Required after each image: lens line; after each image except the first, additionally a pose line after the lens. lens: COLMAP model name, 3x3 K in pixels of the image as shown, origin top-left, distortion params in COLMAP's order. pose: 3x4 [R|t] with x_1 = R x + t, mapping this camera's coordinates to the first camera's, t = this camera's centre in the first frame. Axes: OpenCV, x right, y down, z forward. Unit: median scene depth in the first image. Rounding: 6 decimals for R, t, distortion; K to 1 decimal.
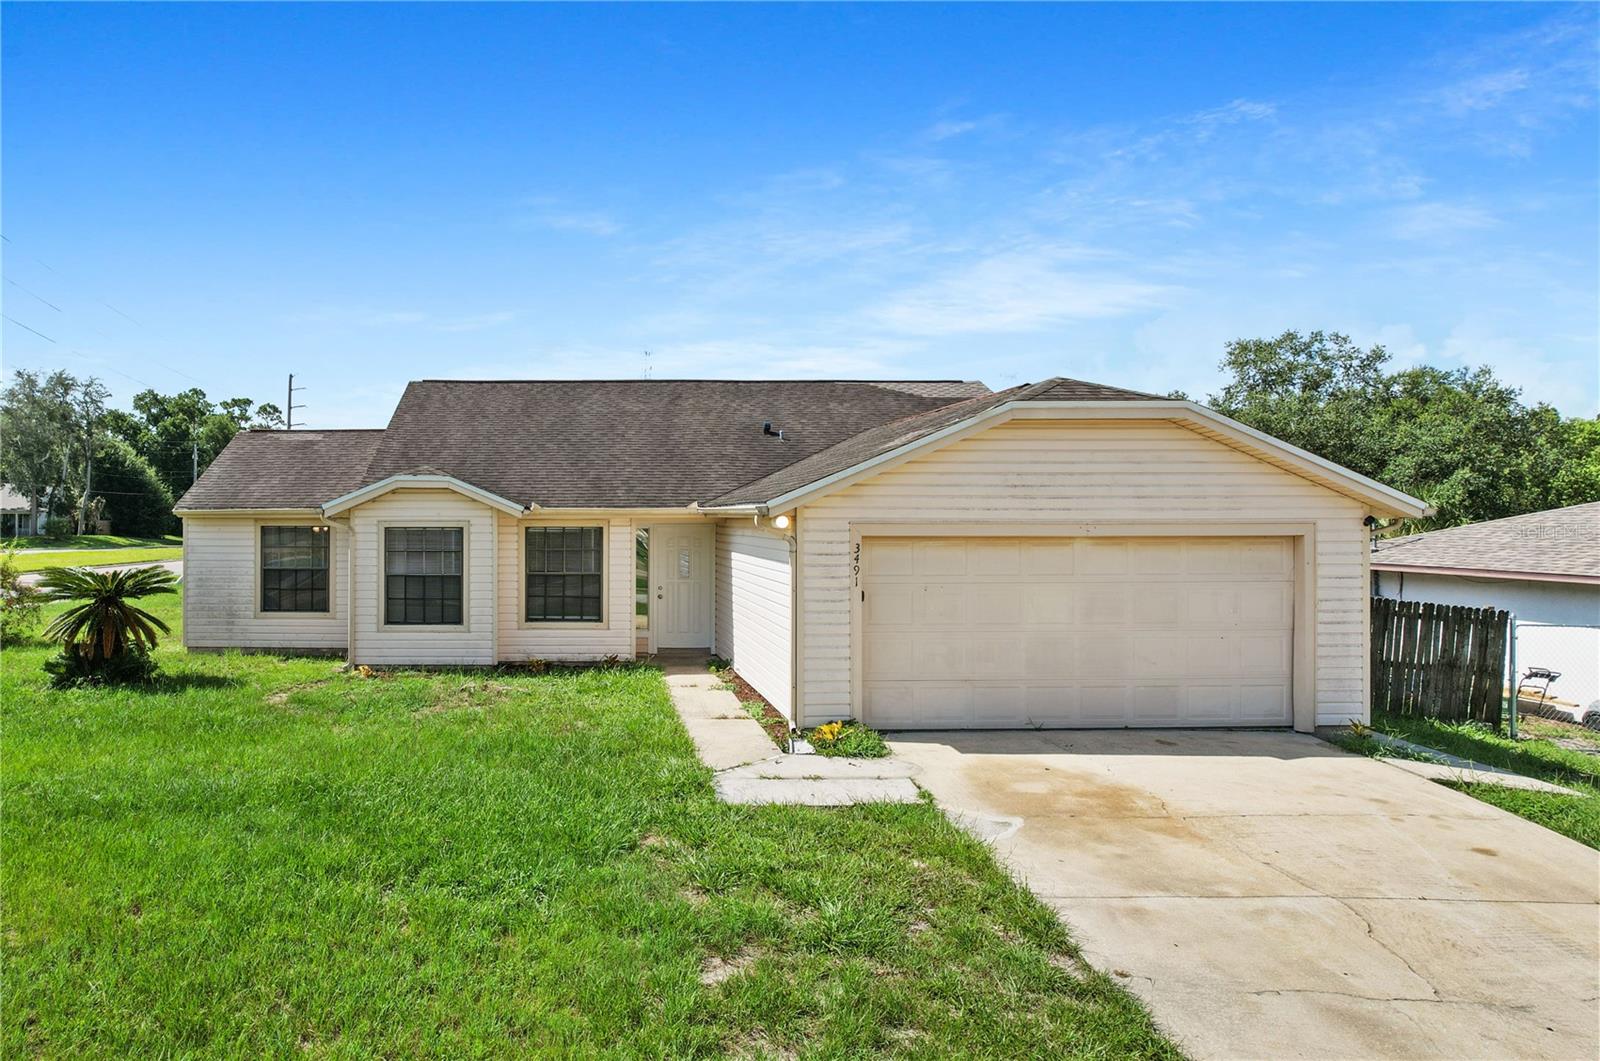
lens RADIAL K [[1038.6, 0, 789.0], [0, 1038.6, 517.1], [0, 0, 1]] dist [-0.023717, 0.002098]
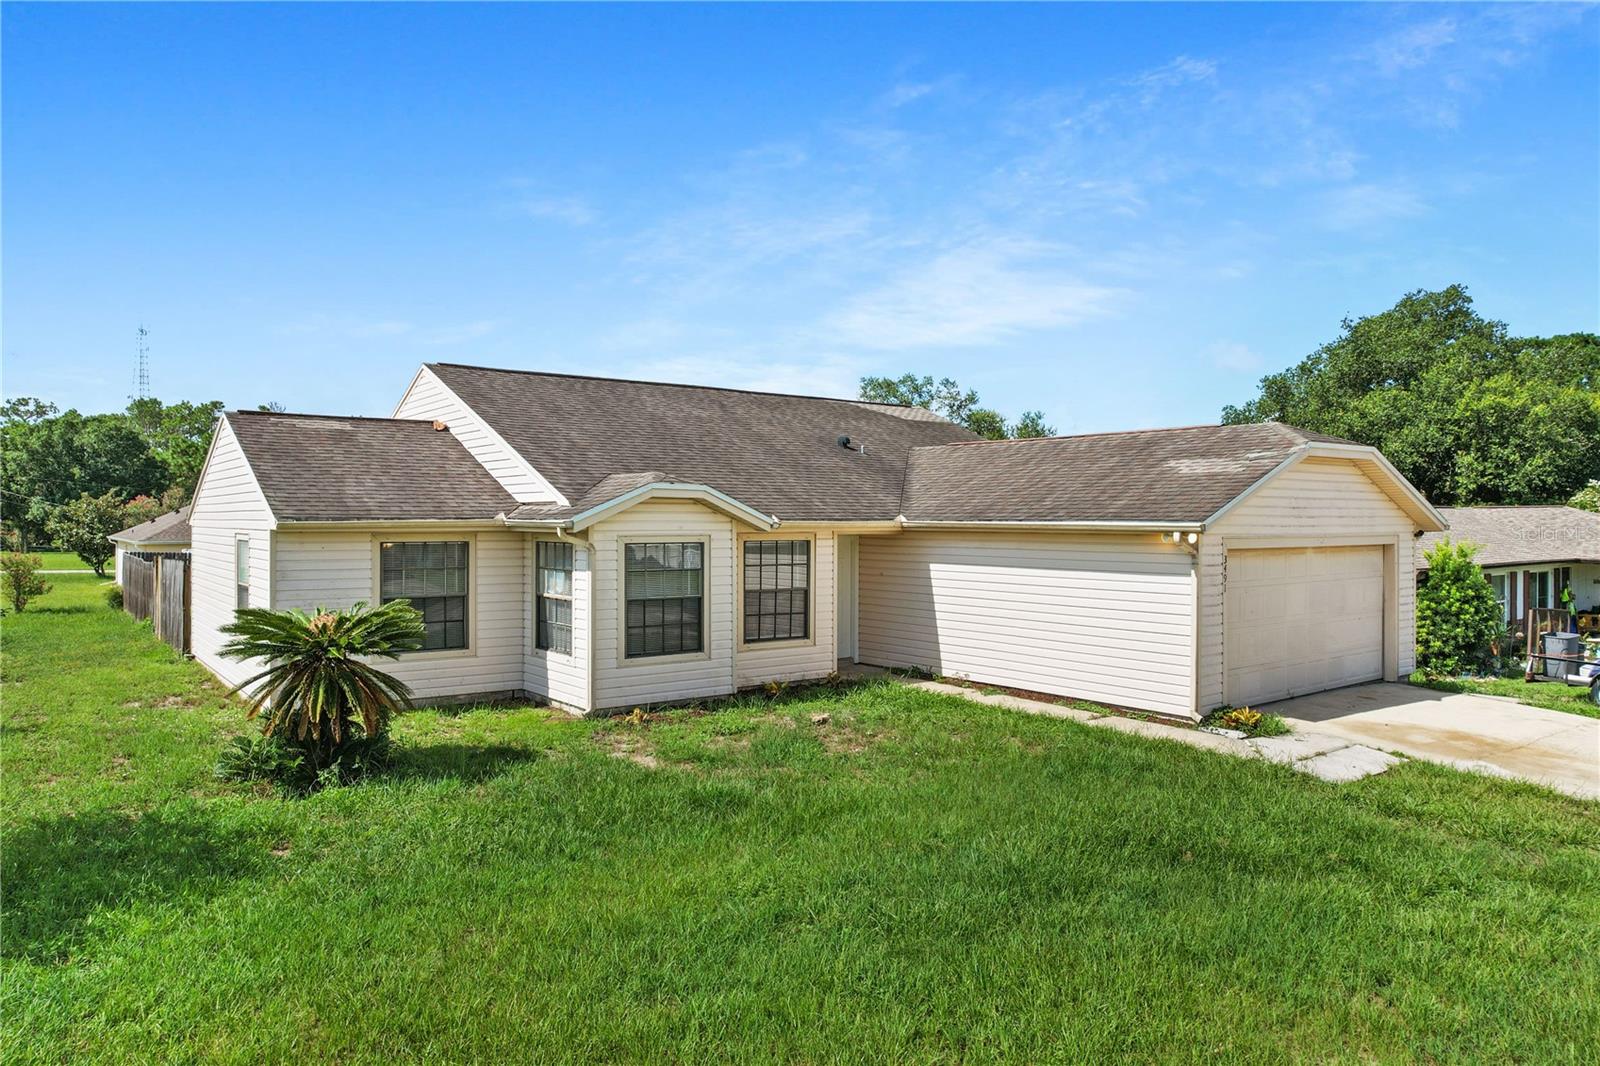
lens RADIAL K [[1038.6, 0, 787.4], [0, 1038.6, 537.4], [0, 0, 1]] dist [-0.023717, 0.002098]
pose [[0.821302, -0.003727, 0.570481, -1.017841], [-0.001913, 0.999955, 0.009286, -0.004011], [-0.570490, -0.008718, 0.821258, 0.303877]]
